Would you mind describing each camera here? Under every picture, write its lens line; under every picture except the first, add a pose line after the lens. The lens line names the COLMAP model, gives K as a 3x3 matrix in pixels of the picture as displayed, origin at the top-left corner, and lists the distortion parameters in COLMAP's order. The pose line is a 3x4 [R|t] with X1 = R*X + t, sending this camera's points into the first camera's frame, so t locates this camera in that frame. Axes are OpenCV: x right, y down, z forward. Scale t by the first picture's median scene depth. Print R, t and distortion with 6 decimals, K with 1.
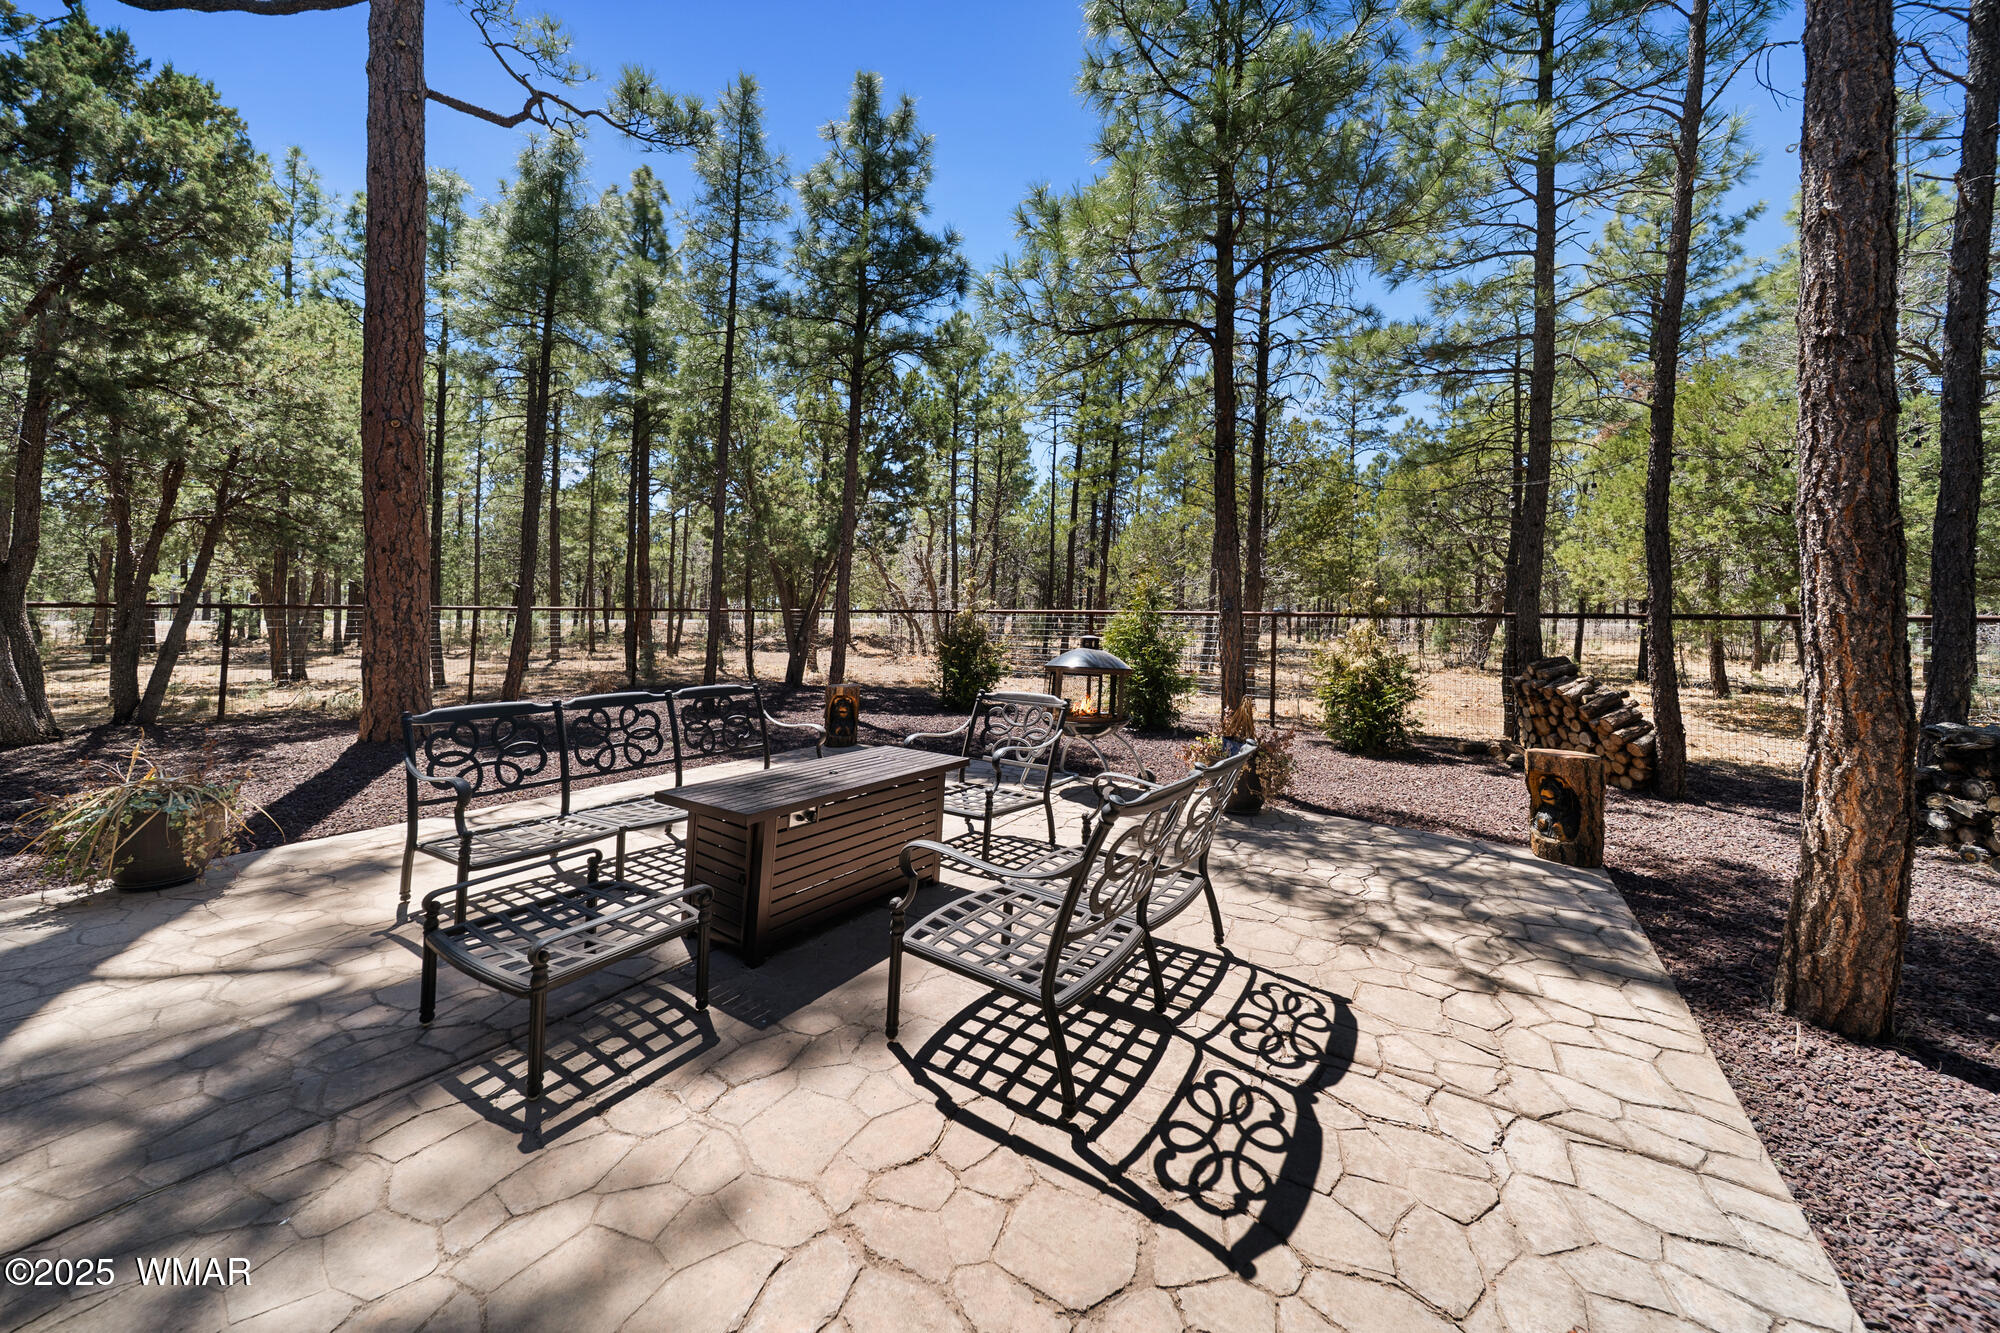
lens RADIAL K [[709.5, 0, 956.4], [0, 709.5, 625.1], [0, 0, 1]] dist [0.000296, 0.000001]
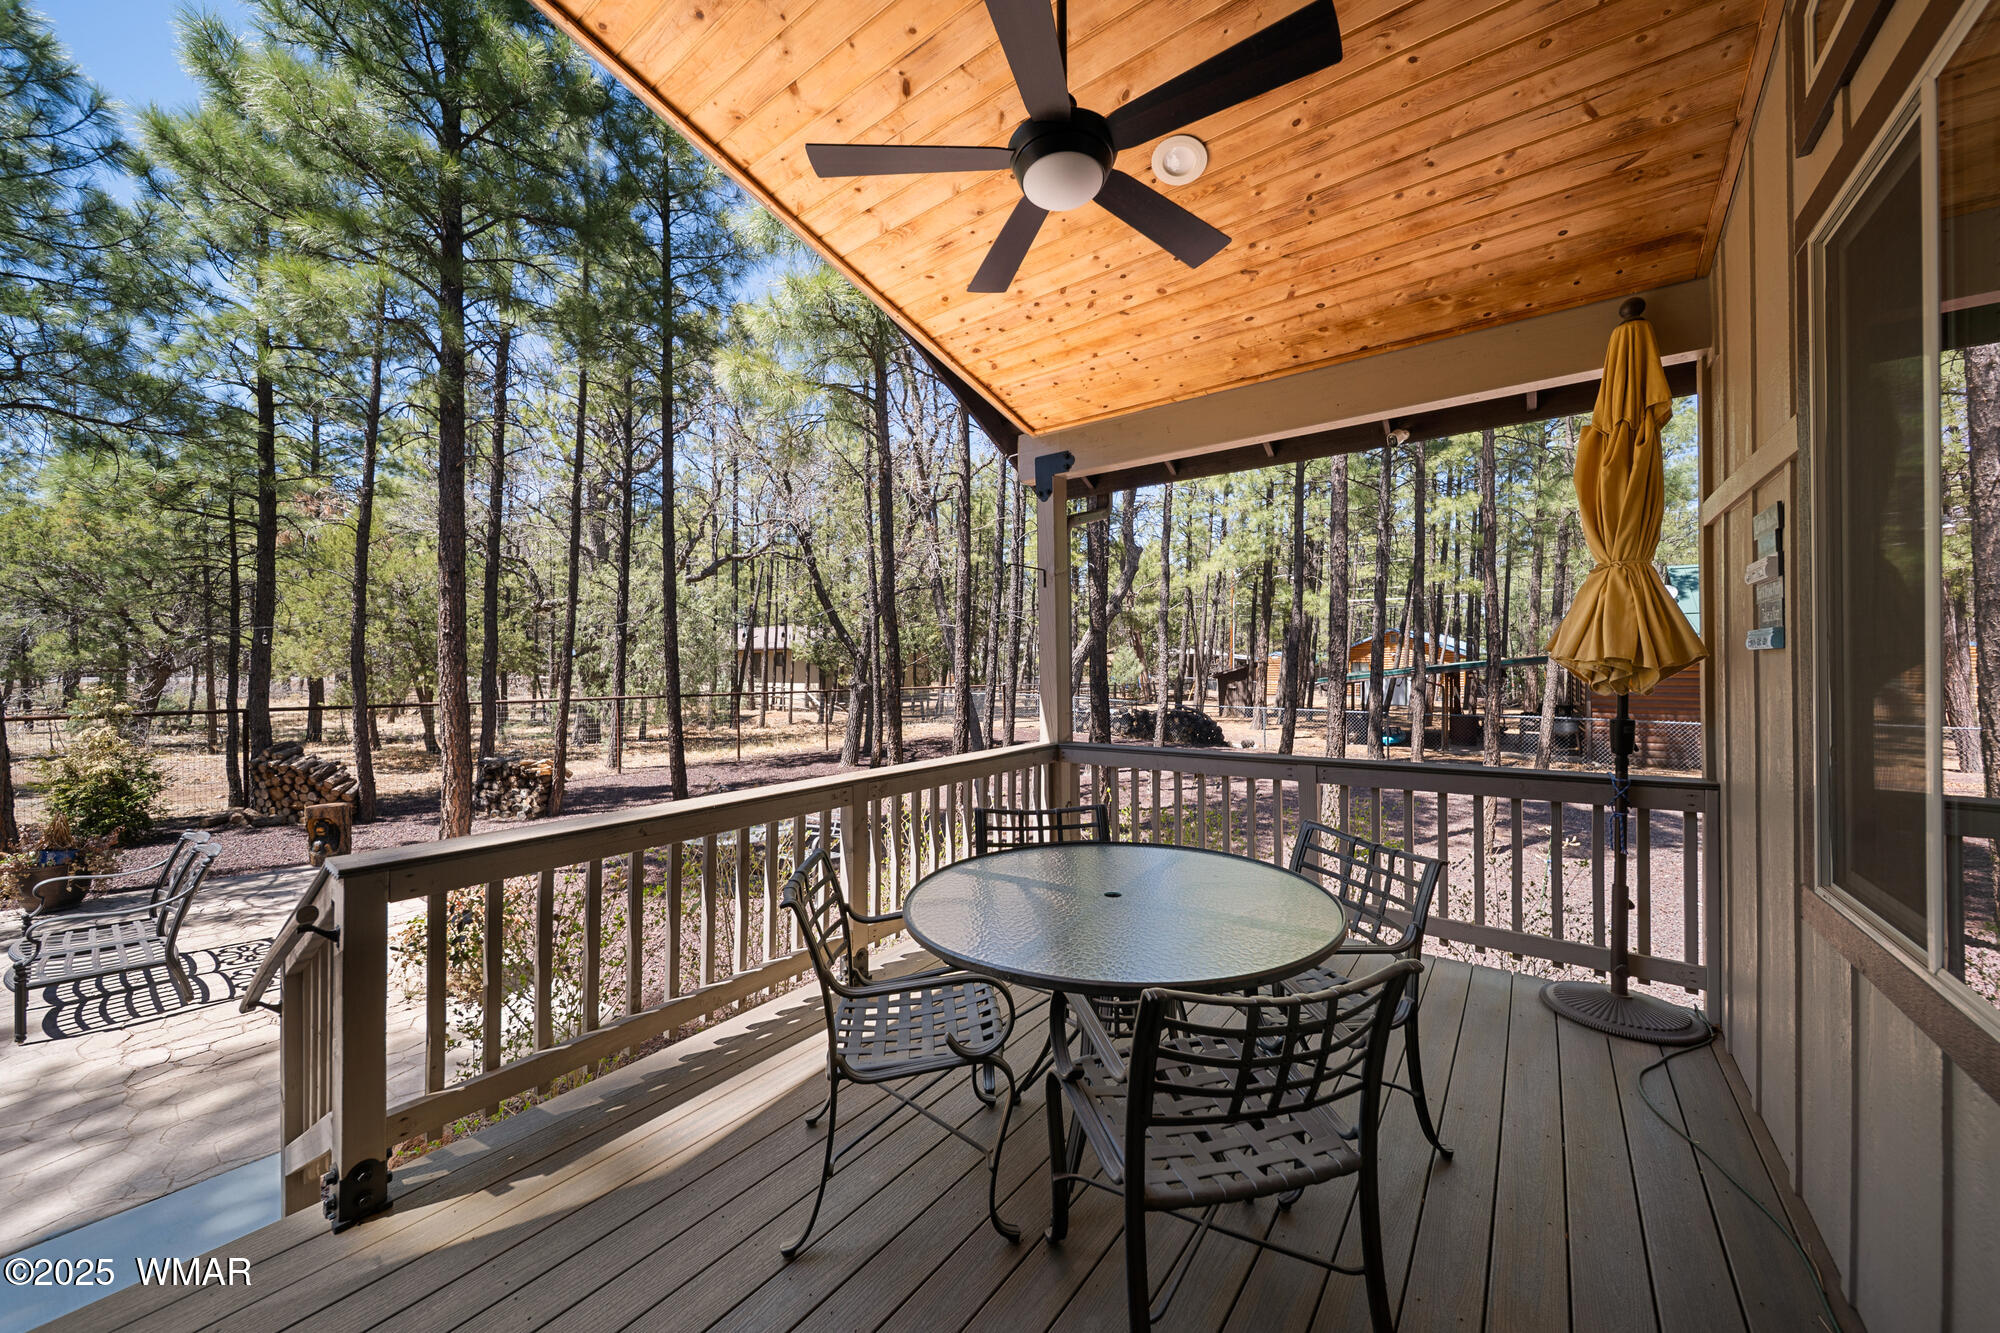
lens RADIAL K [[709.5, 0, 999.3], [0, 709.5, 661.8], [0, 0, 1]] dist [0.000296, 0.000001]
pose [[0.009333, 0.004026, 0.999948, -0.495589], [0.013056, 0.999906, -0.004147, -0.081591], [-0.999871, 0.013094, 0.009280, -0.383945]]
